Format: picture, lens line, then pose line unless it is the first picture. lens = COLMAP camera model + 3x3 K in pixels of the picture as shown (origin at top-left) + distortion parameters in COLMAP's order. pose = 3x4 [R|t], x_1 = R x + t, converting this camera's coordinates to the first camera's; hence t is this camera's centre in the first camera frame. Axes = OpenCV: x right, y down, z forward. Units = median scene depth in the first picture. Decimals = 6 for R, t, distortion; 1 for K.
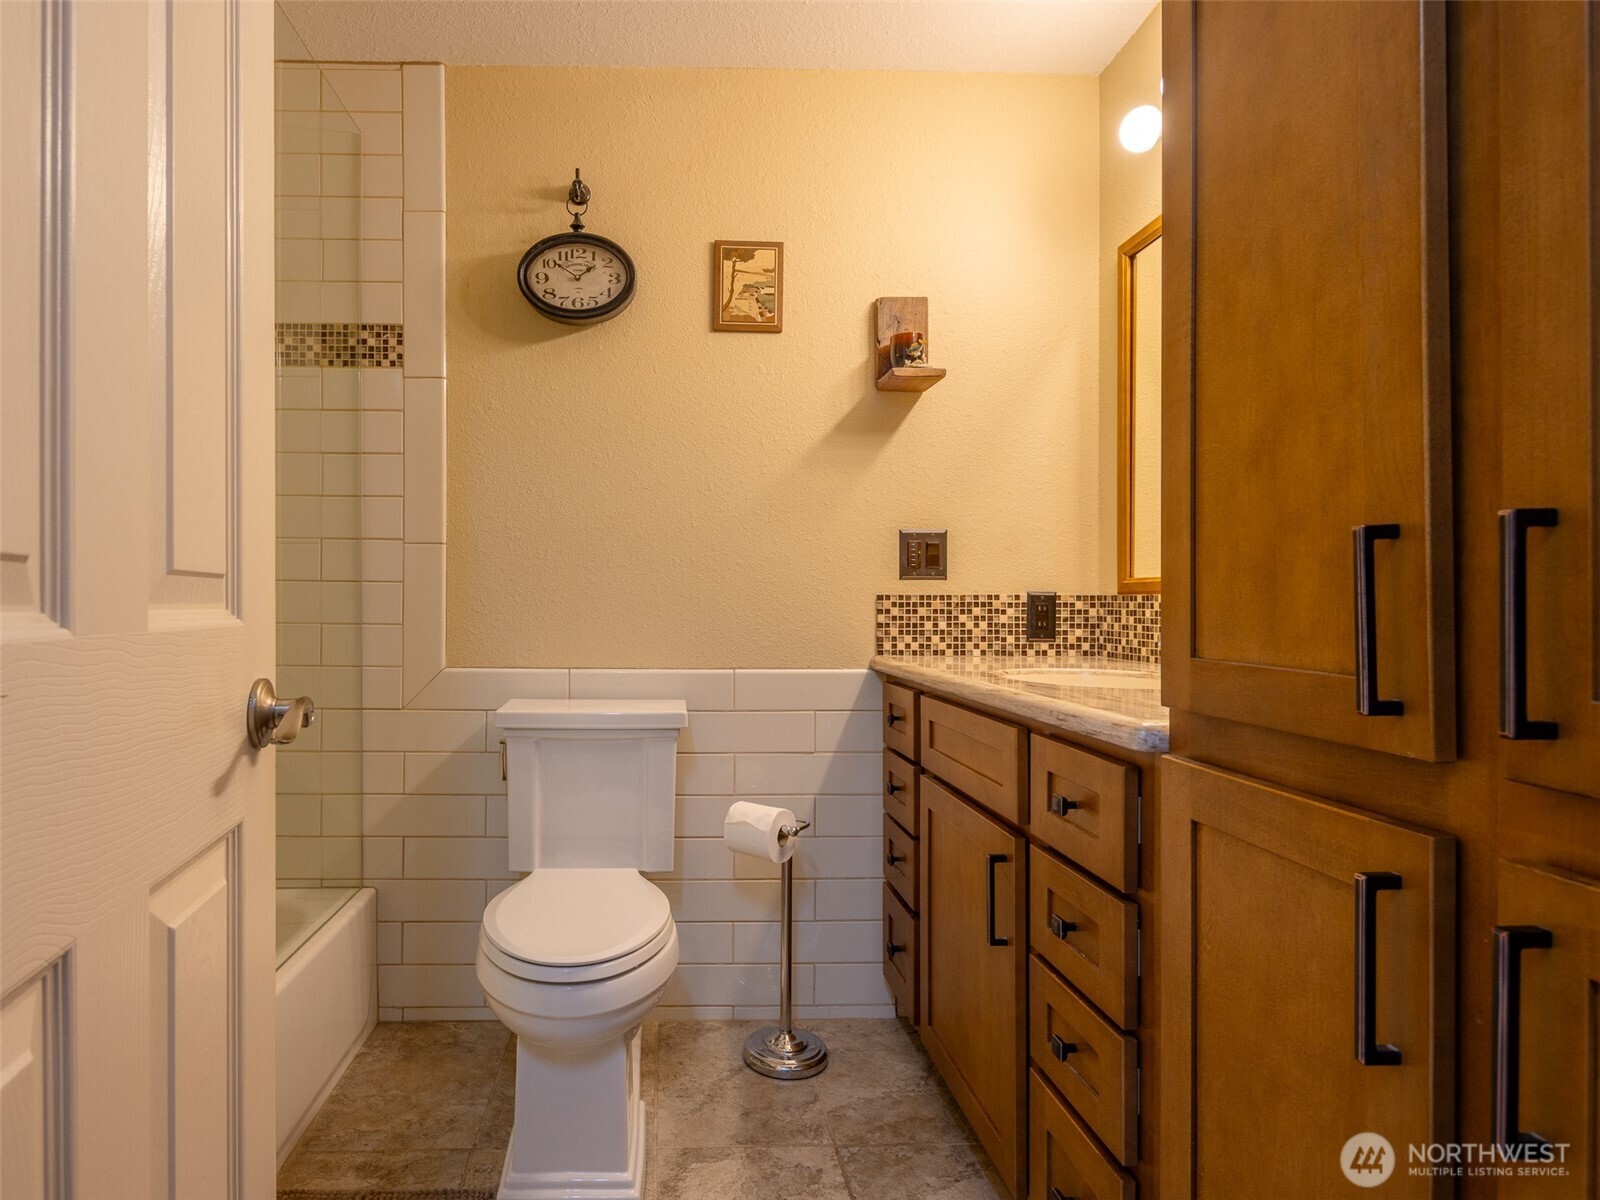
lens RADIAL K [[910.4, 0, 800.0], [0, 910.4, 600.0], [0, 0, 1]] dist [0.000767, -0.000286]
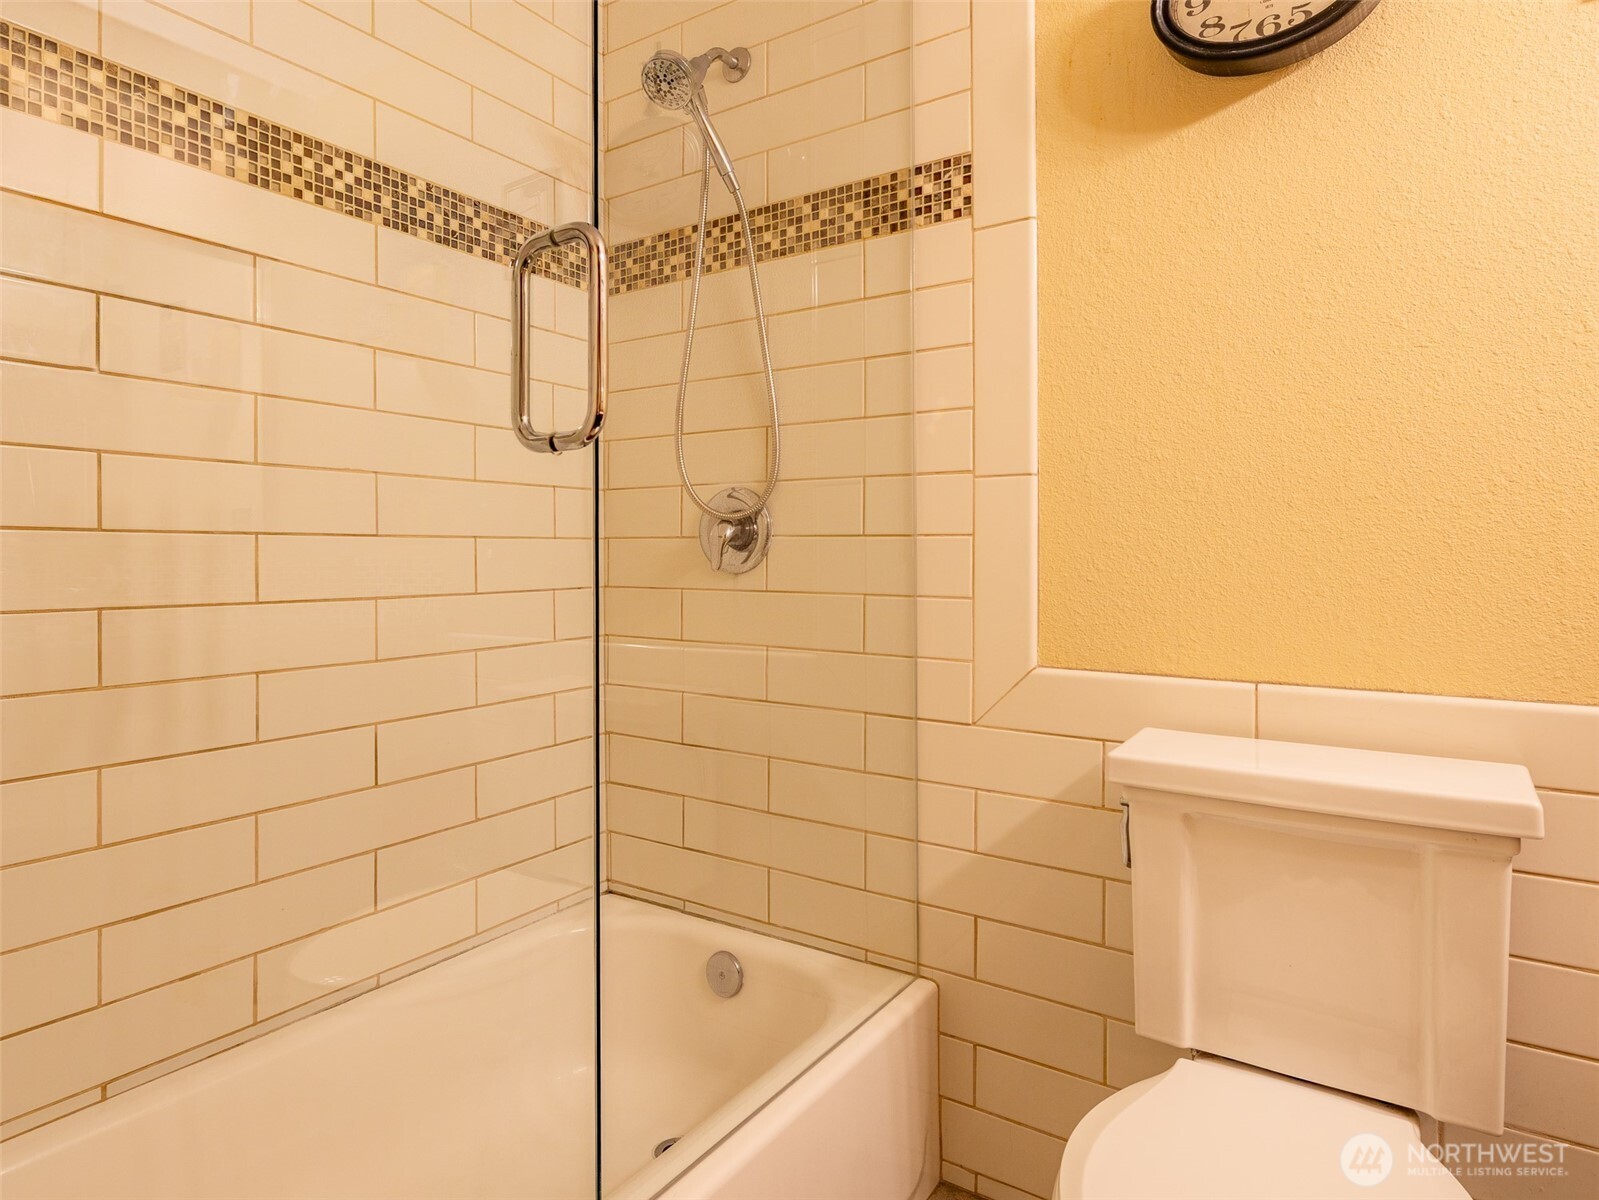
lens RADIAL K [[773.8, 0, 799.9], [0, 773.8, 552.6], [0, 0, 1]] dist [0.001153, -0.000573]
pose [[0.689347, -0.005718, -0.724409, -0.113925], [0.005076, 0.999982, -0.003063, -0.005850], [0.724414, -0.001566, 0.689364, 0.526403]]
